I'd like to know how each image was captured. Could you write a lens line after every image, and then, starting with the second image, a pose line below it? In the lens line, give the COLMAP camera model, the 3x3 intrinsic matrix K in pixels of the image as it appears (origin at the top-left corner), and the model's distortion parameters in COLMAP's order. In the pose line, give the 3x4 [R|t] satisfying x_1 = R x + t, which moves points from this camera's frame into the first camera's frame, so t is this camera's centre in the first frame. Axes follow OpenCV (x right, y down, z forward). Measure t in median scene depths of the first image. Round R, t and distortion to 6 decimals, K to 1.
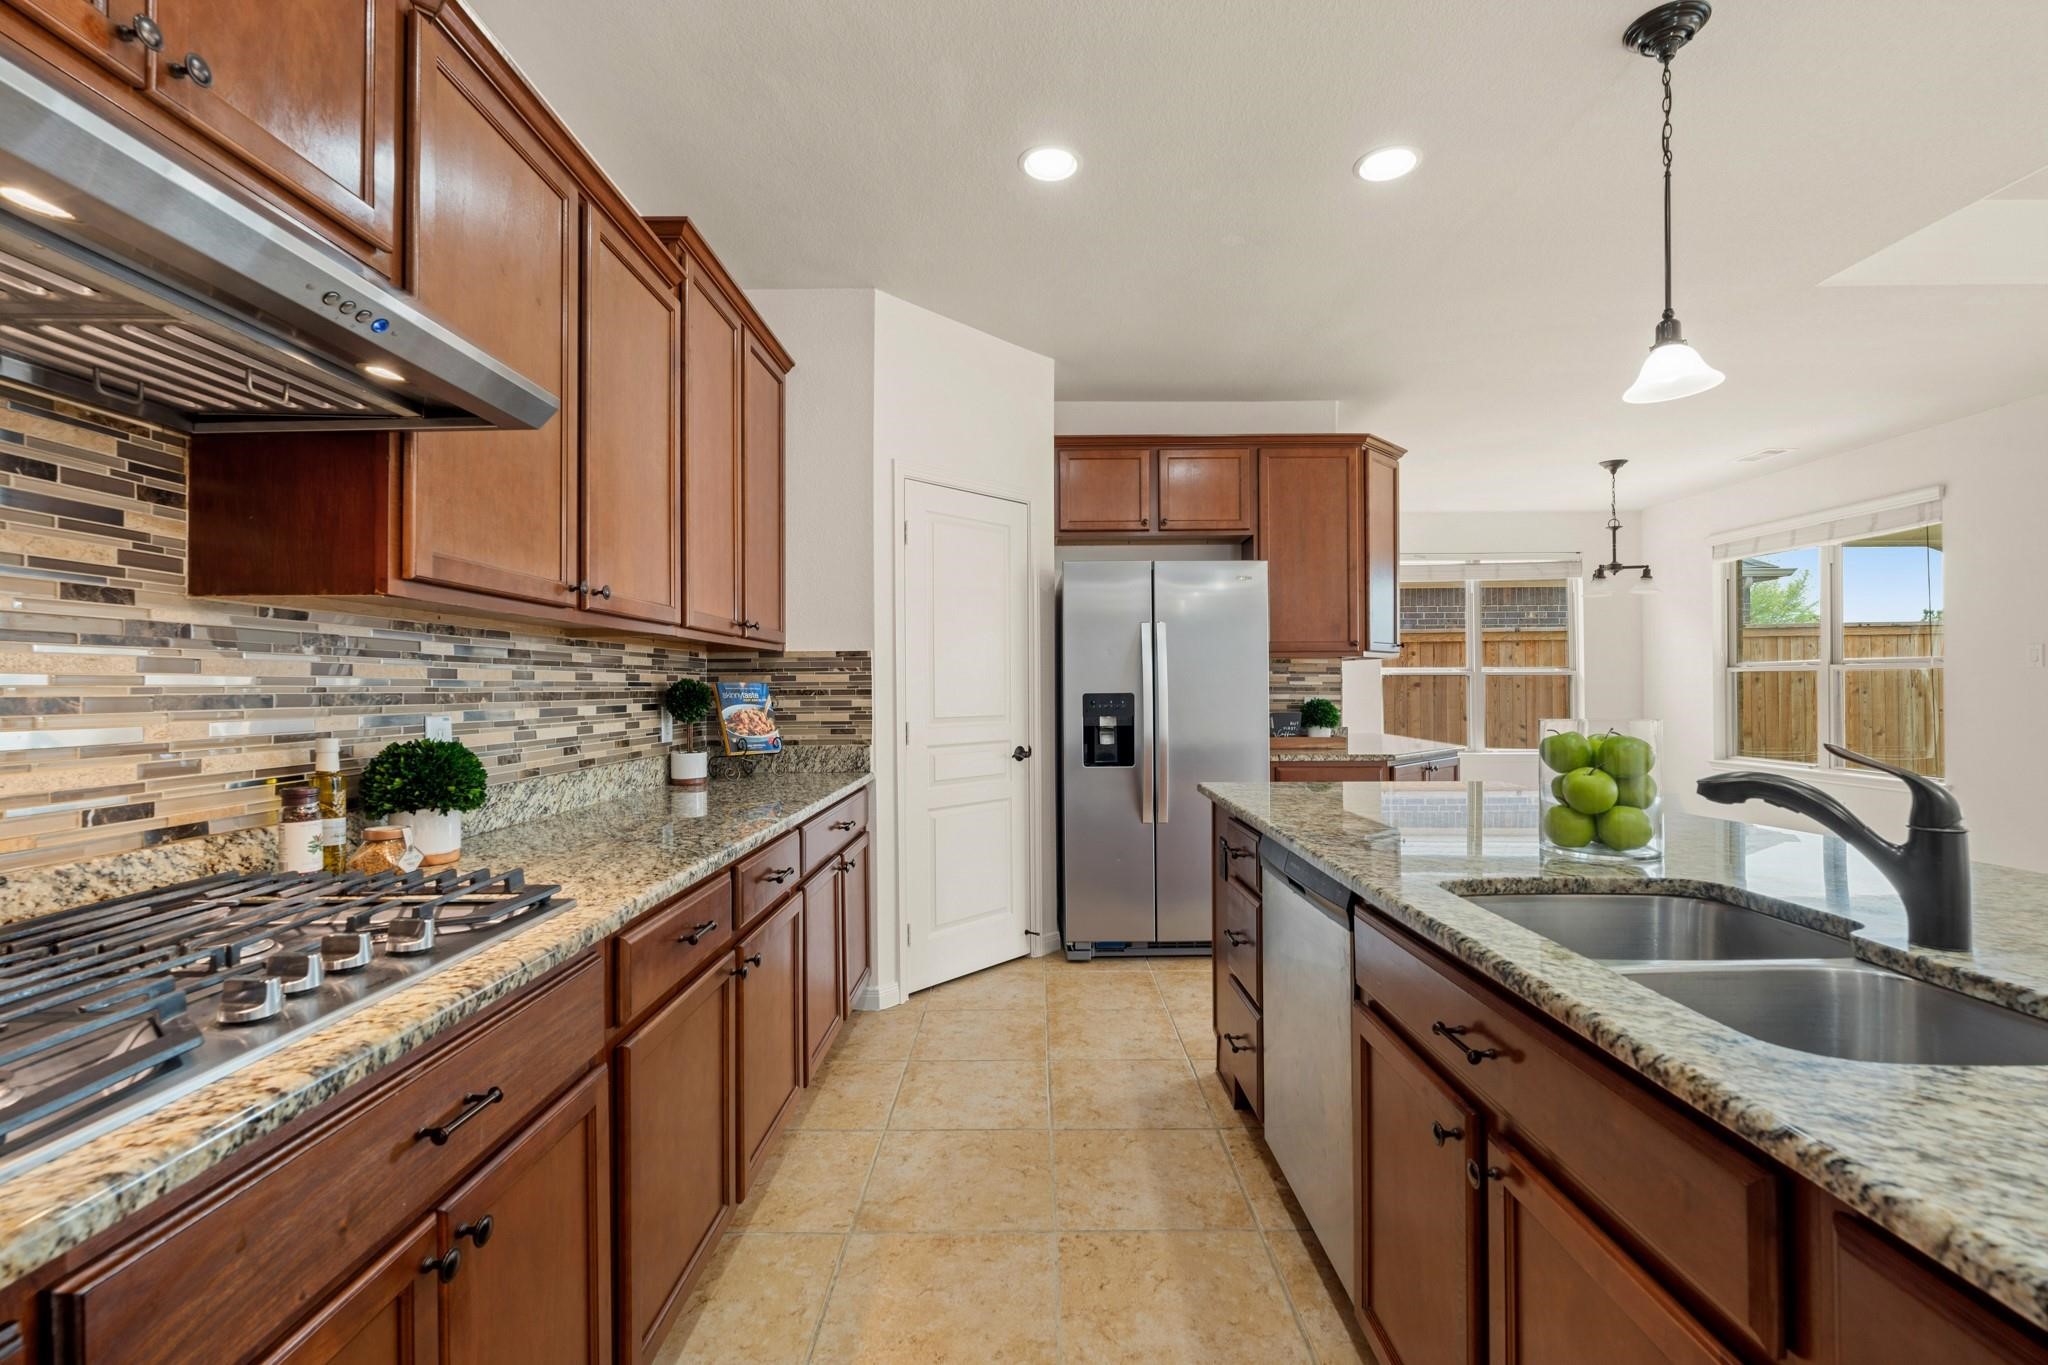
lens RADIAL K [[904.7, 0, 1019.5], [0, 904.7, 680.5], [0, 0, 1]] dist [-0.005253, -0.000392]
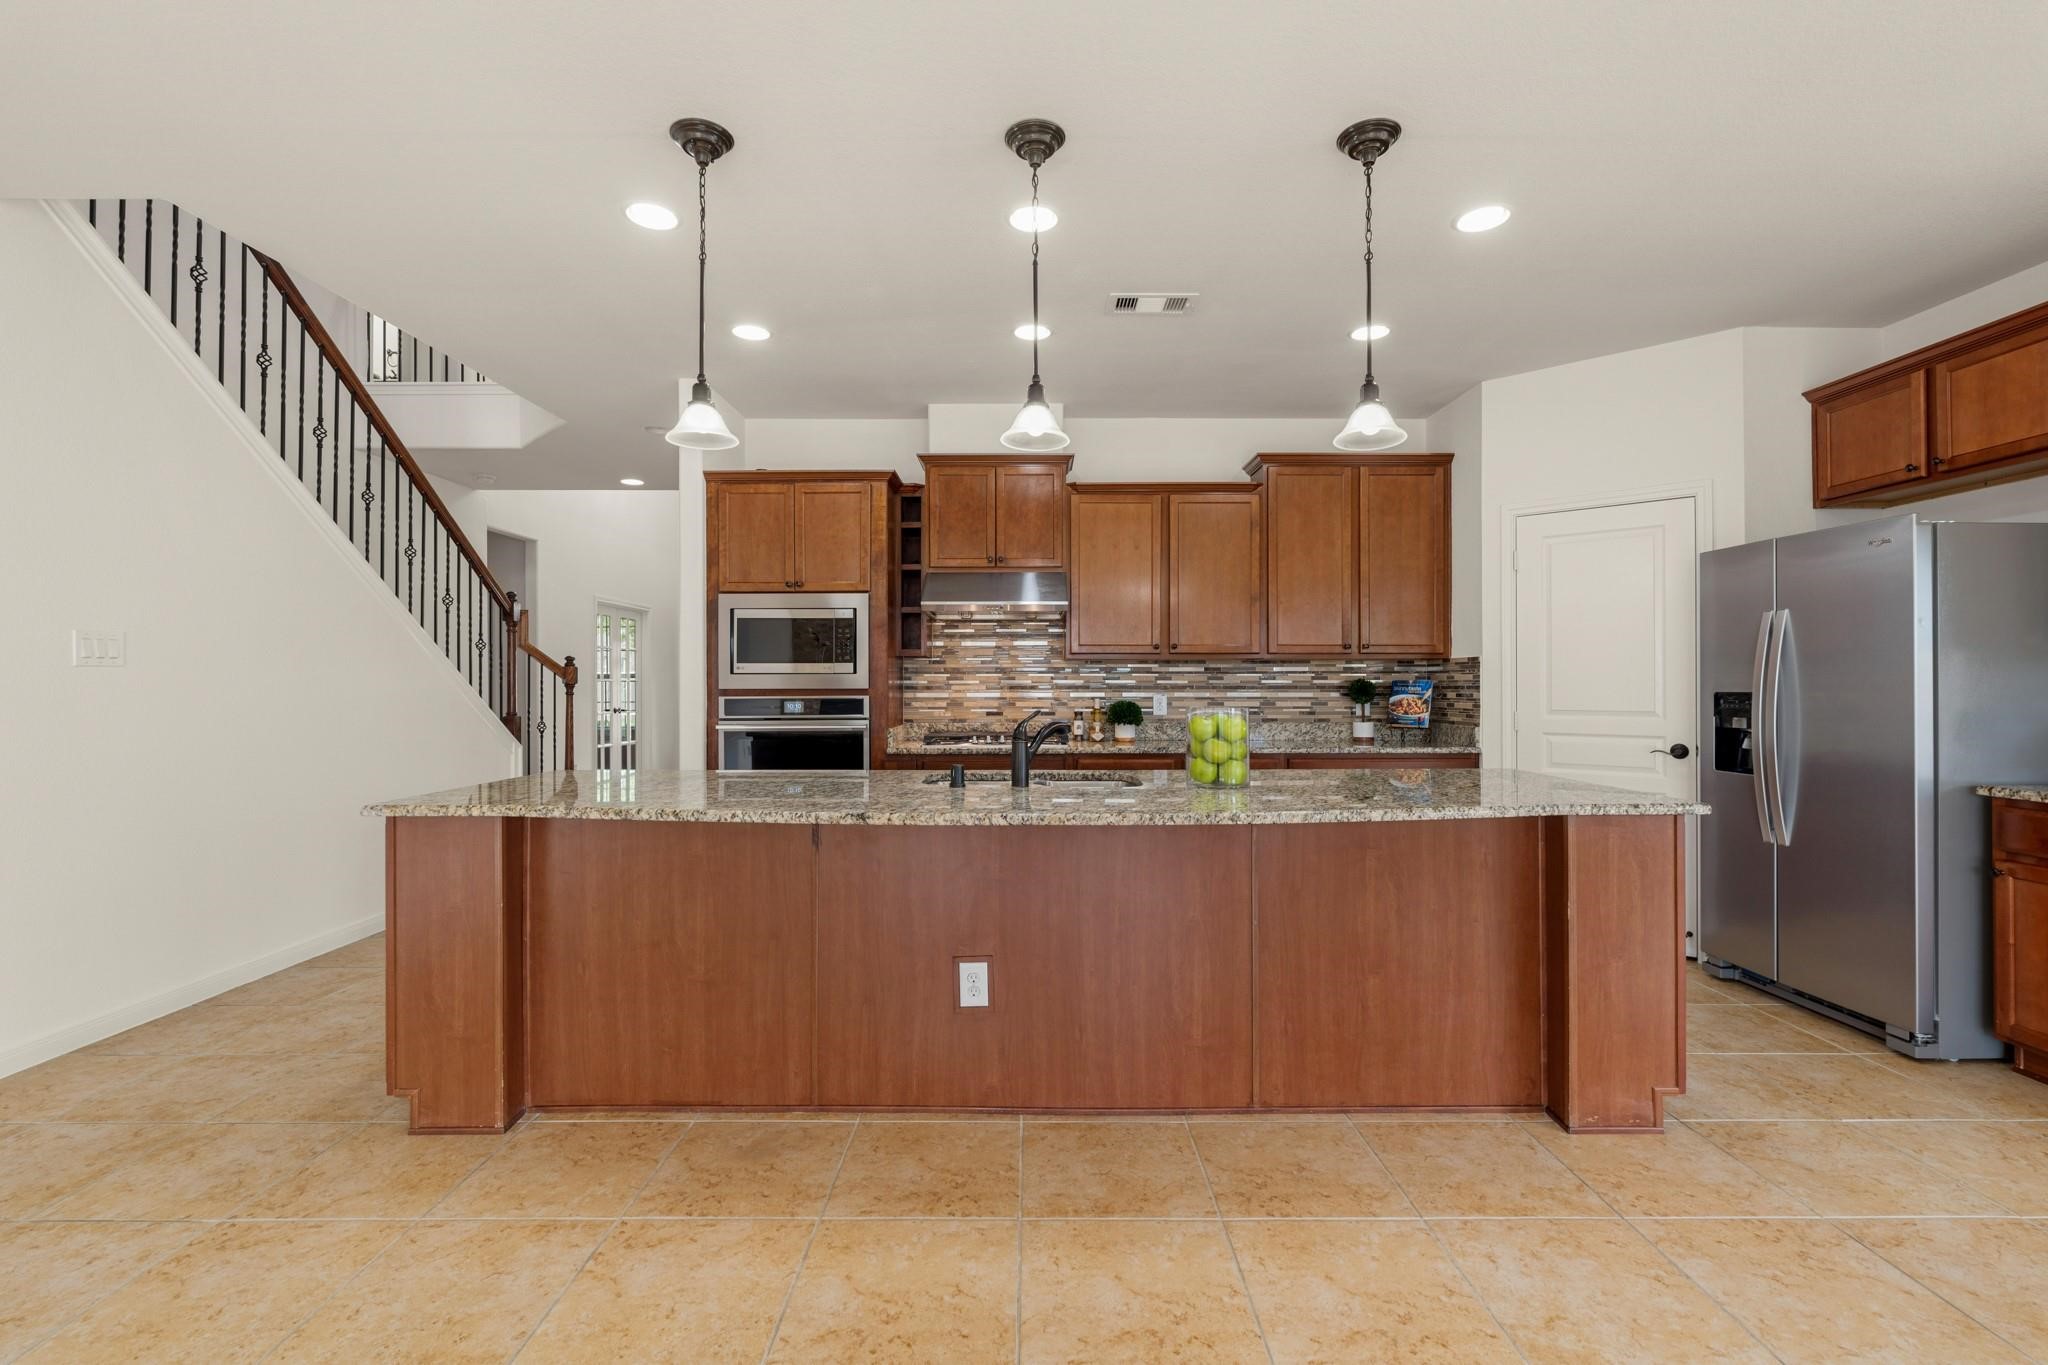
lens RADIAL K [[904.7, 0, 1037.4], [0, 904.7, 676.2], [0, 0, 1]] dist [-0.005253, -0.000392]
pose [[0.026289, -0.002238, -0.999652, 0.957529], [0.008500, 0.999962, -0.002015, -0.005768], [0.999618, -0.008444, 0.026307, 0.264132]]
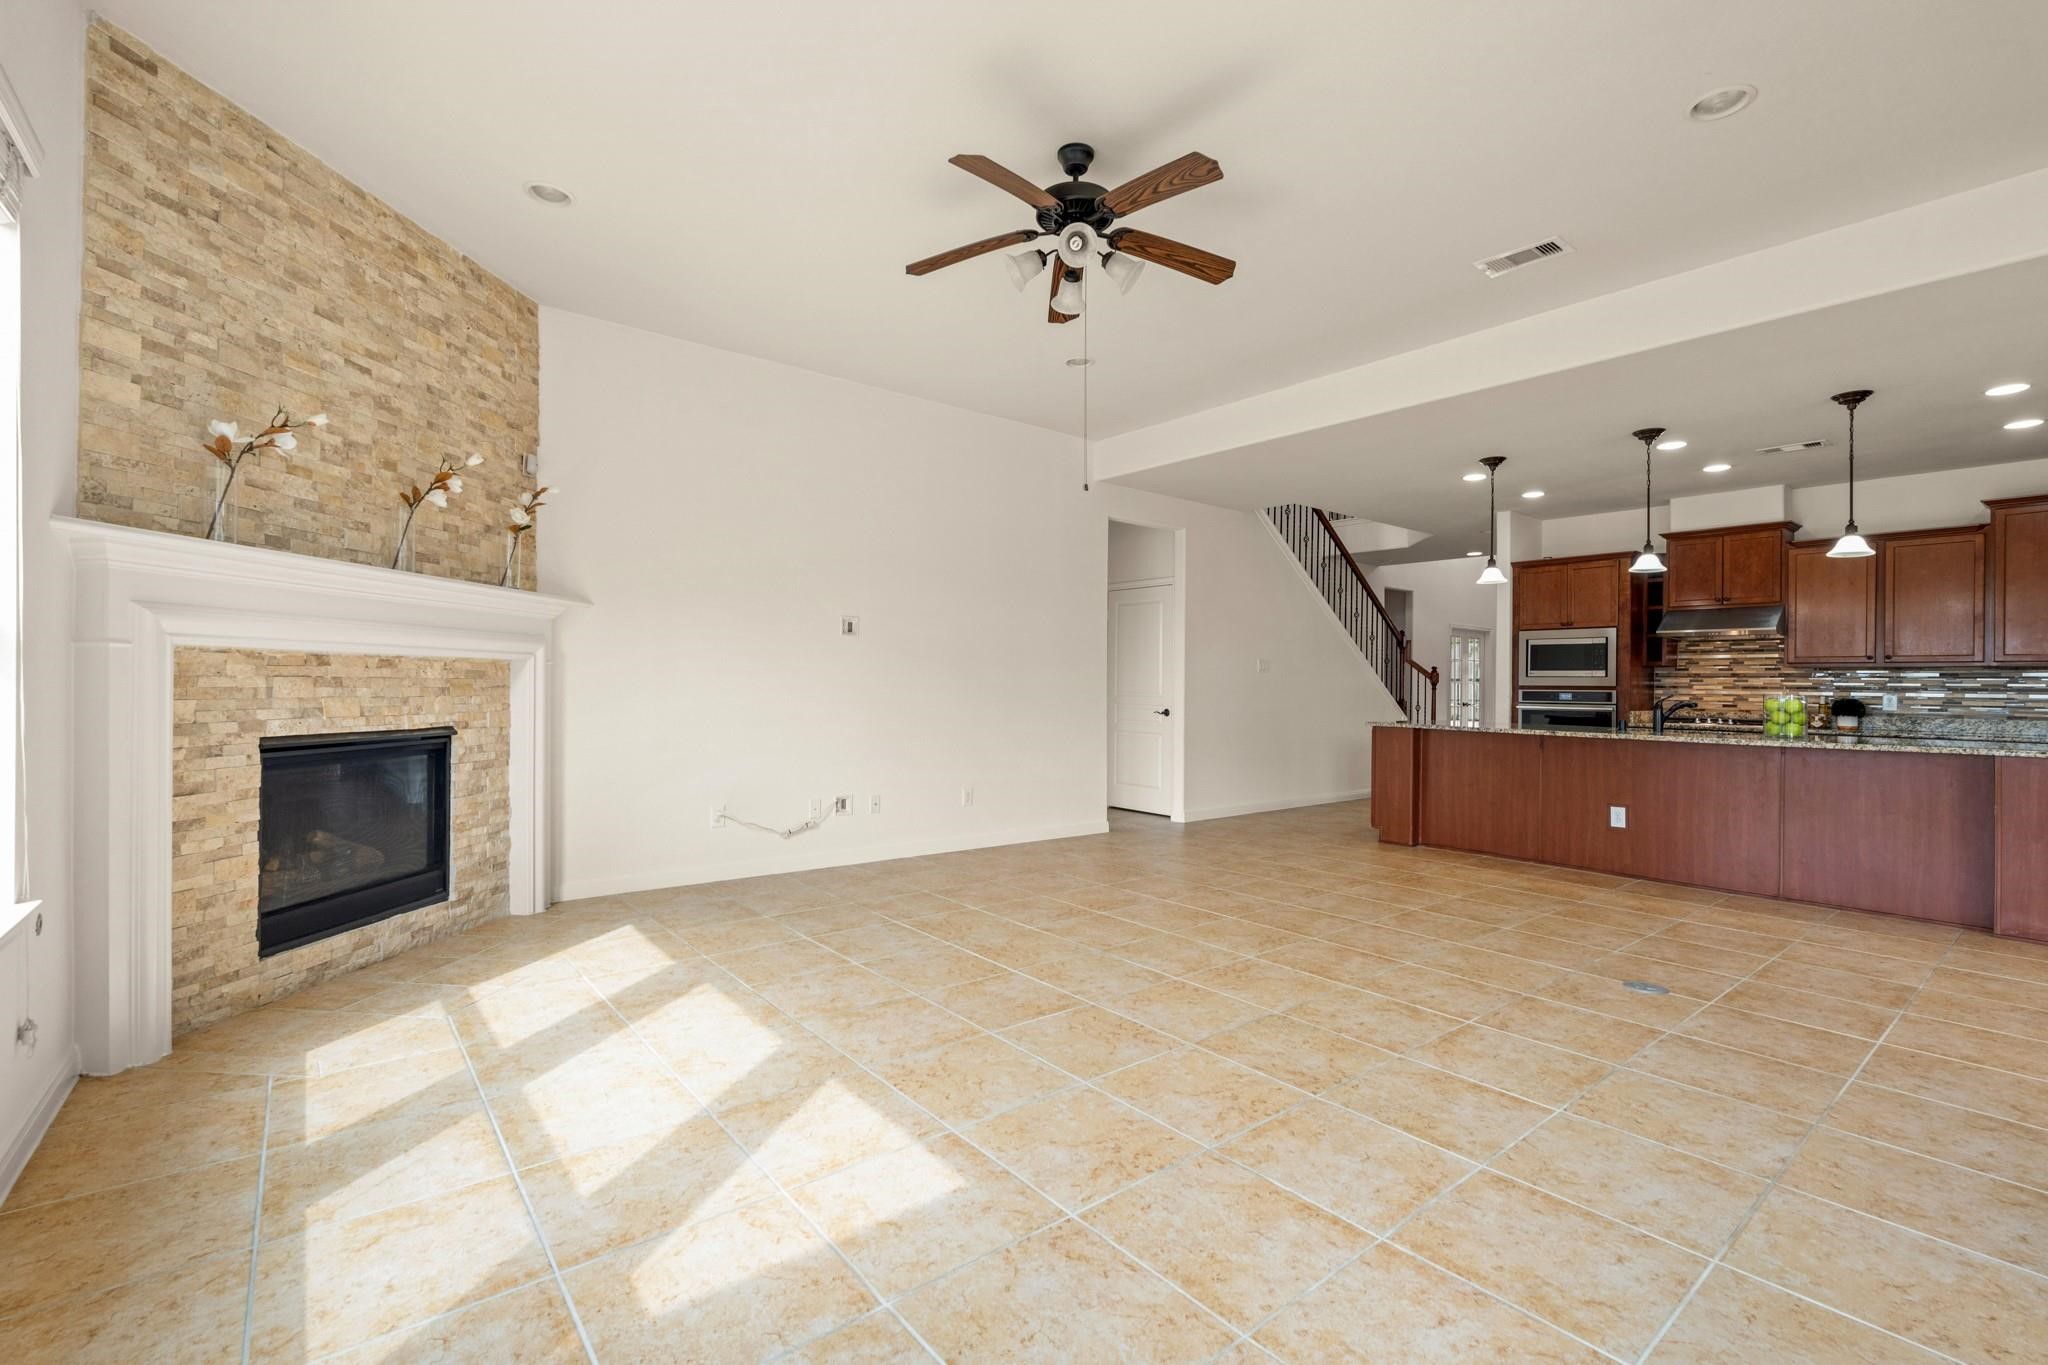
lens RADIAL K [[904.7, 0, 1011.2], [0, 904.7, 680.9], [0, 0, 1]] dist [-0.005253, -0.000392]
pose [[-0.772428, -0.007675, -0.635056, 1.916968], [-0.005352, 0.999970, -0.005575, 0.011624], [0.635080, -0.000908, -0.772446, 0.709219]]
